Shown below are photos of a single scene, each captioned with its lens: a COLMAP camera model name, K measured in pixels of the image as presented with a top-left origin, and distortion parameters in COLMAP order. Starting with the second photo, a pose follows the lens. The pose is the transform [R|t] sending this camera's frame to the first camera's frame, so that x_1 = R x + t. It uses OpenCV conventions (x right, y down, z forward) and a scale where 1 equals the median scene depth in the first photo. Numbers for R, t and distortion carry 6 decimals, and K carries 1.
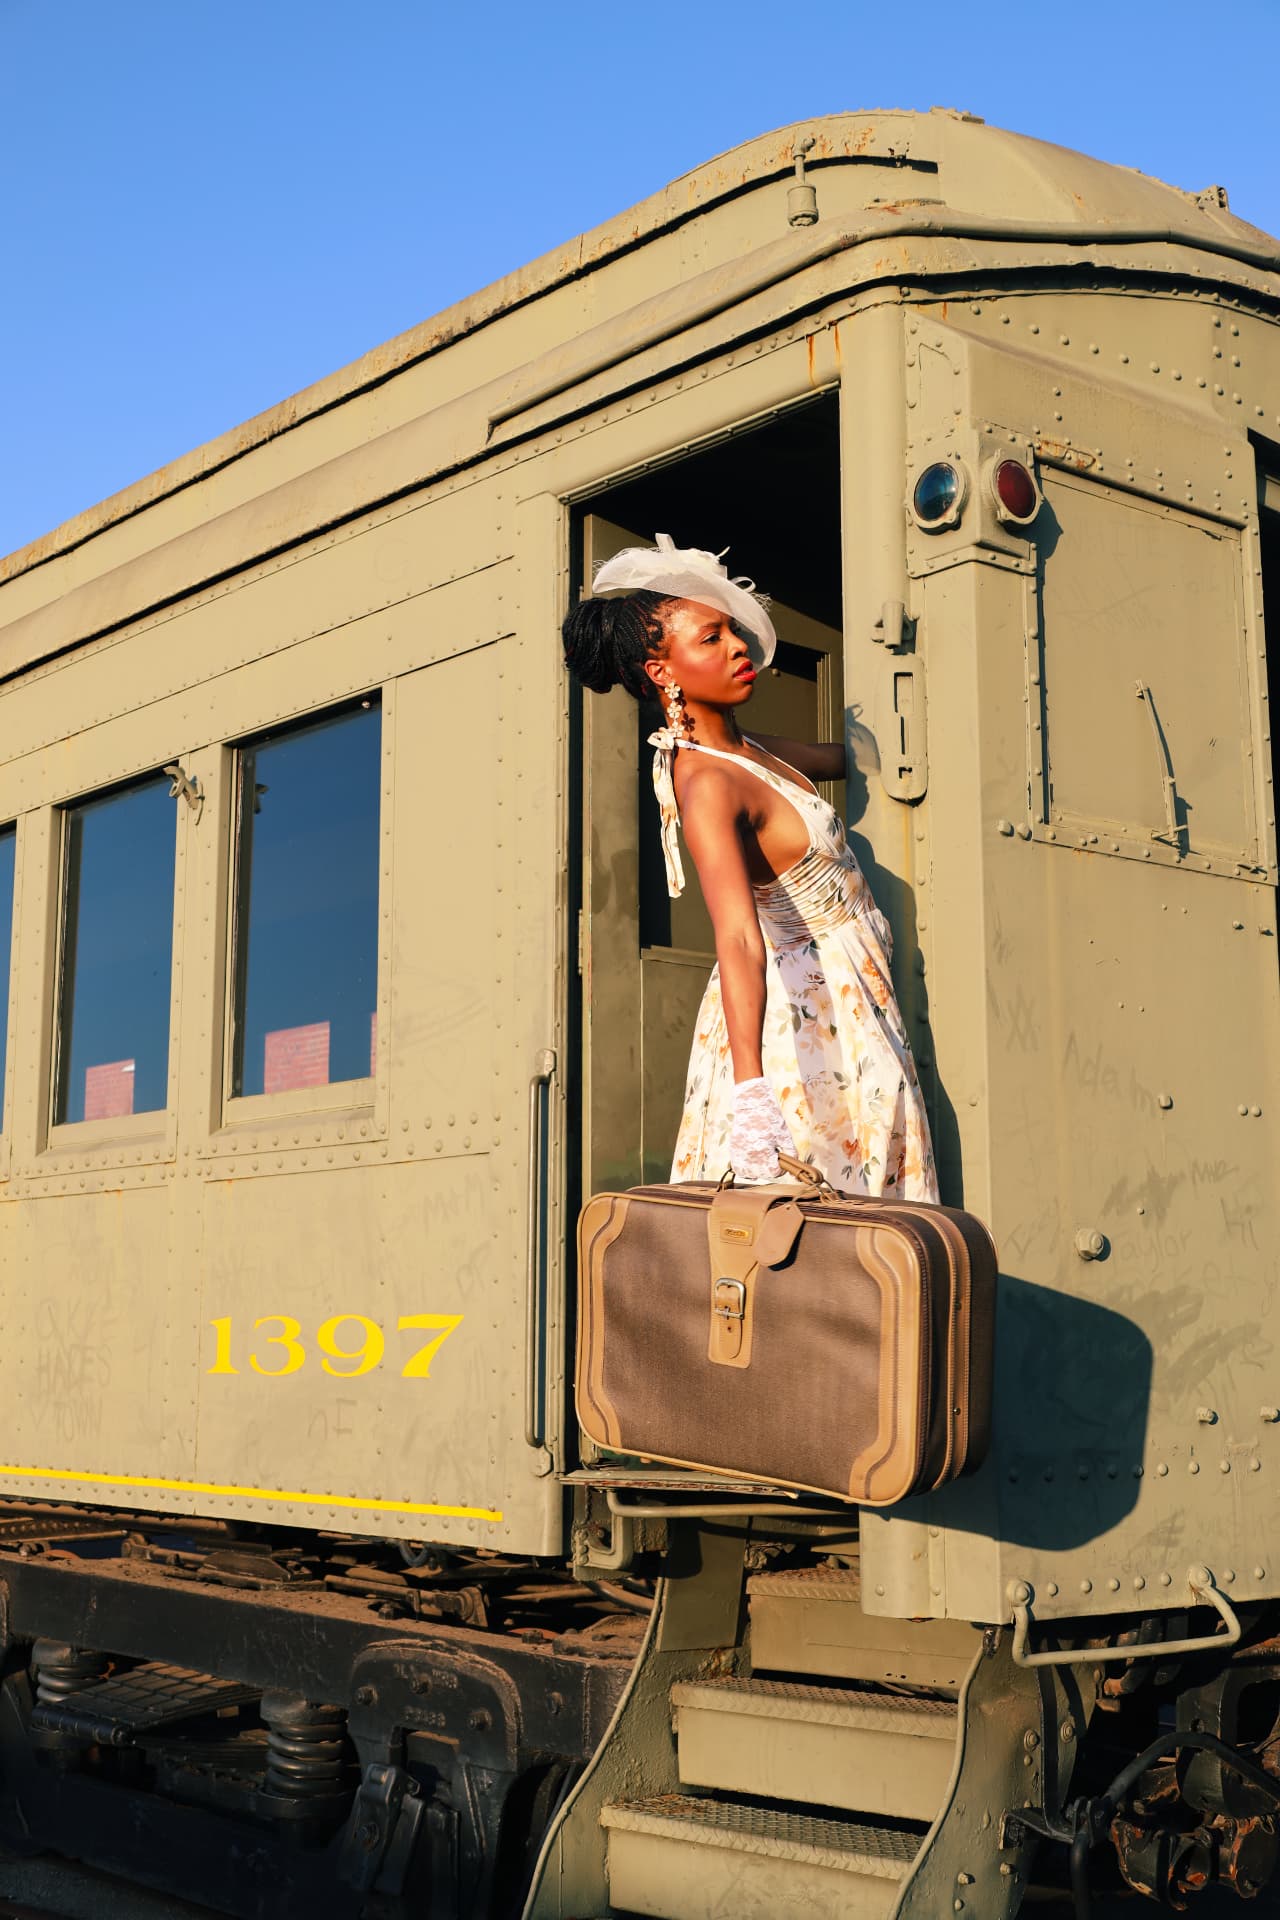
lens RADIAL K [[2240.0, 0, 638.9], [0, 2240.0, 954.7], [0, 0, 1]] dist [-0.005855, 0.000000]
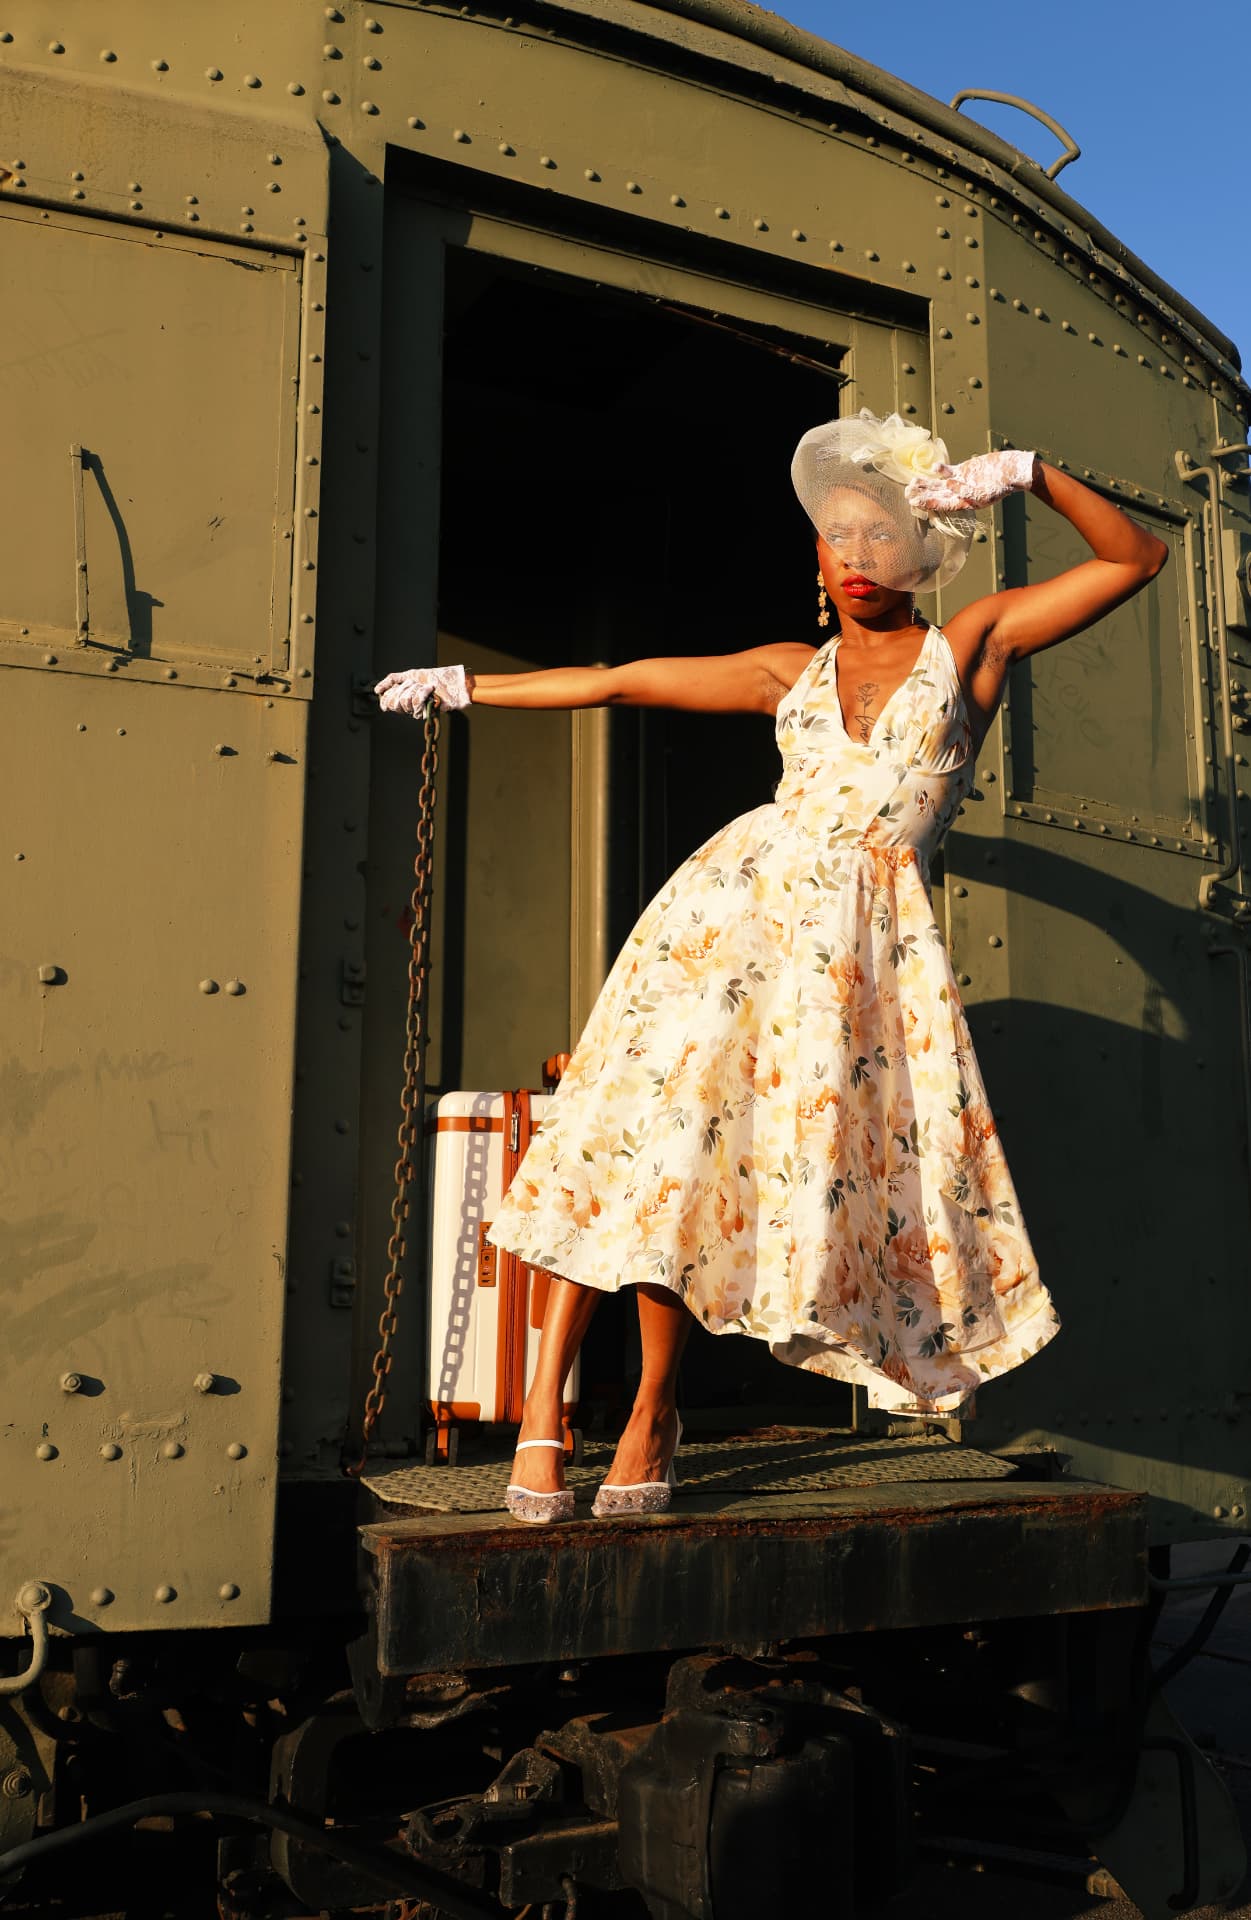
lens RADIAL K [[1916.4, 0, 620.3], [0, 1916.4, 964.5], [0, 0, 1]] dist [-0.000432, 0.000000]
pose [[0.961144, -0.039691, -0.273179, 0.554505], [0.039256, 0.999204, -0.007061, 0.068186], [0.273242, -0.003937, 0.961937, 0.384236]]
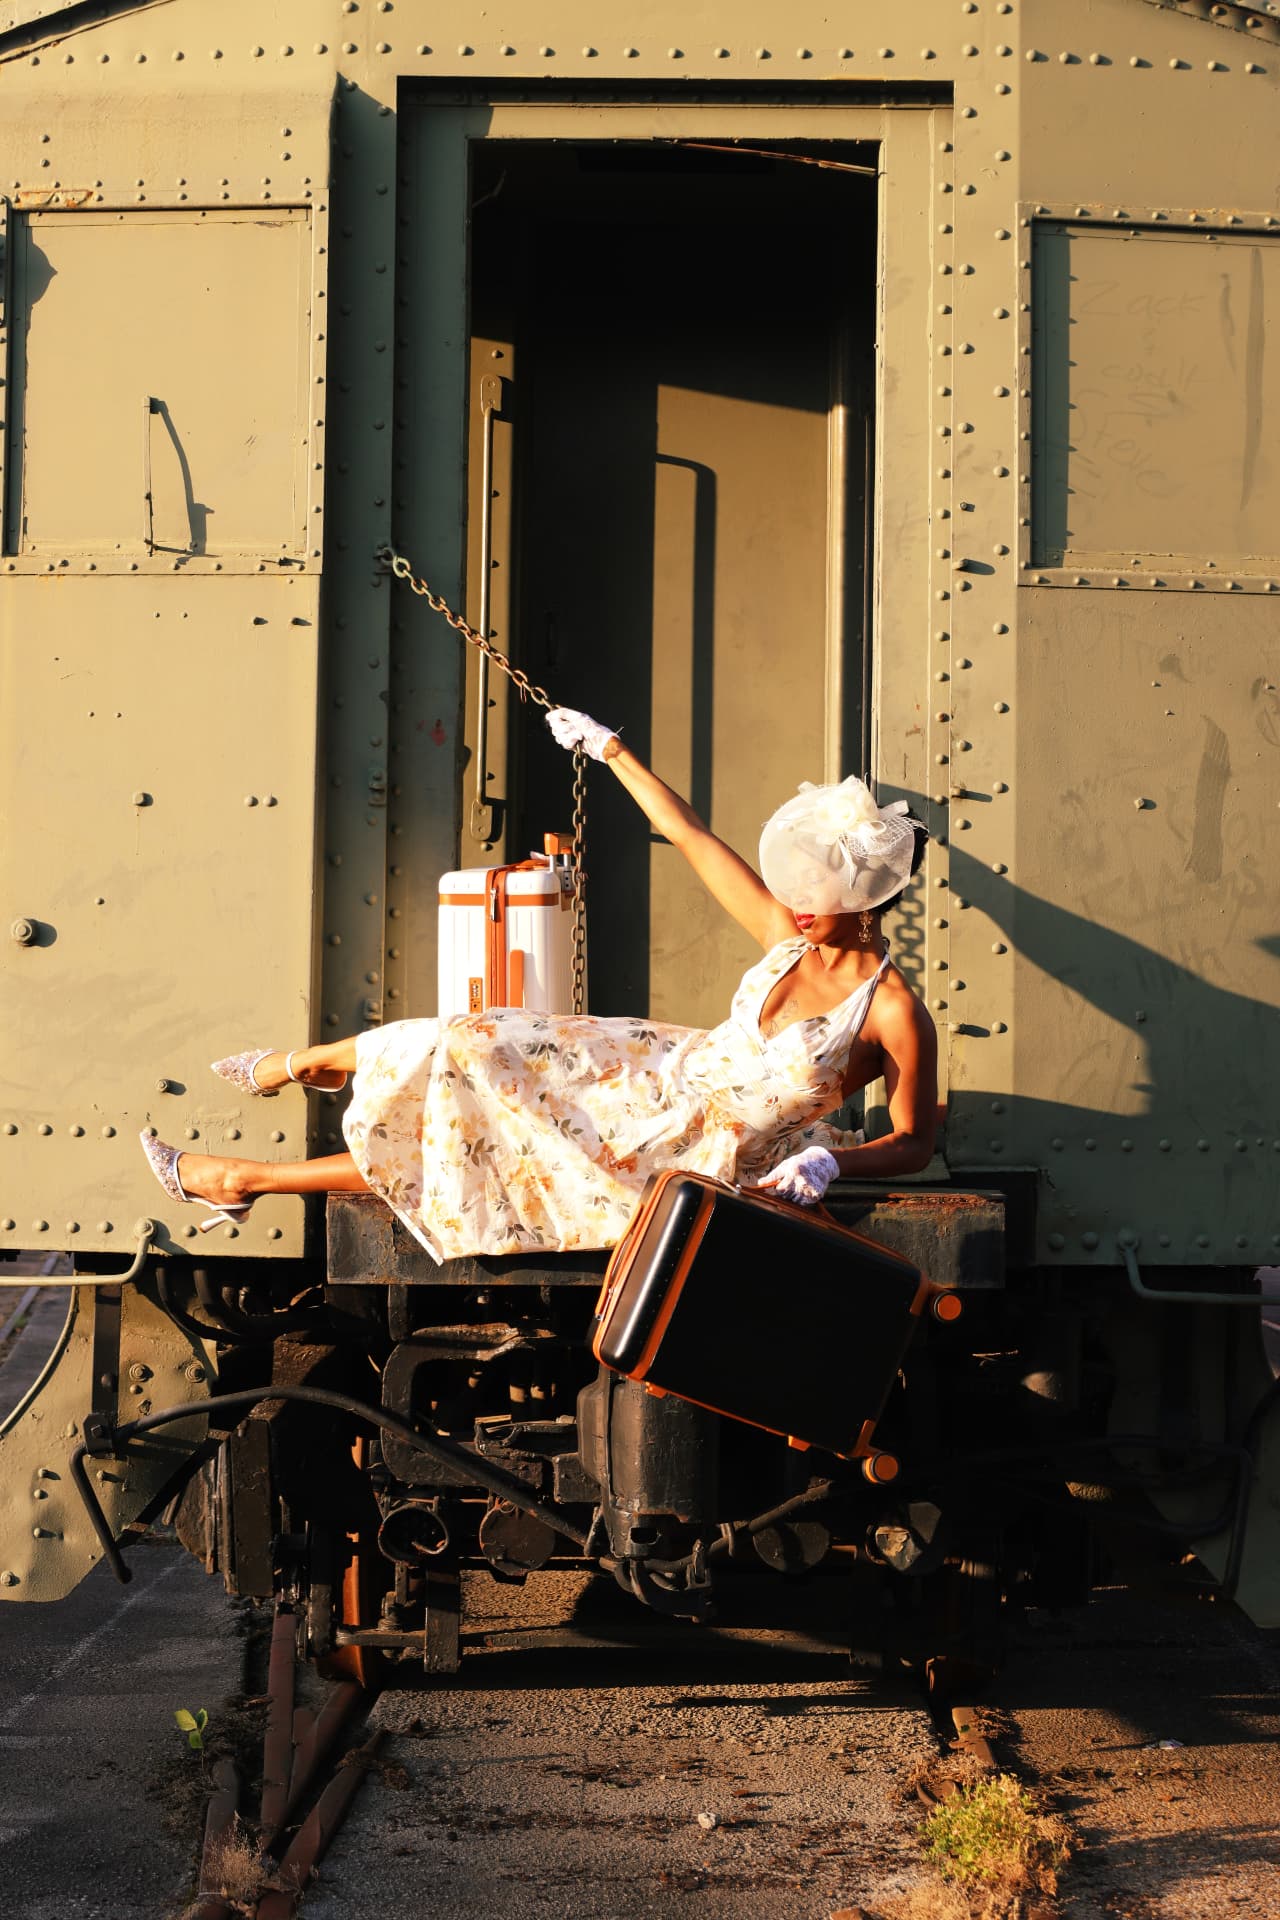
lens RADIAL K [[3333.4, 0, 646.2], [0, 3333.4, 947.5], [0, 0, 1]] dist [-0.001609, 0.000000]
pose [[0.723576, -0.011427, -0.690150, 1.391655], [0.102637, 0.990529, 0.091207, 0.013716], [0.682571, -0.136830, 0.717896, 0.004692]]
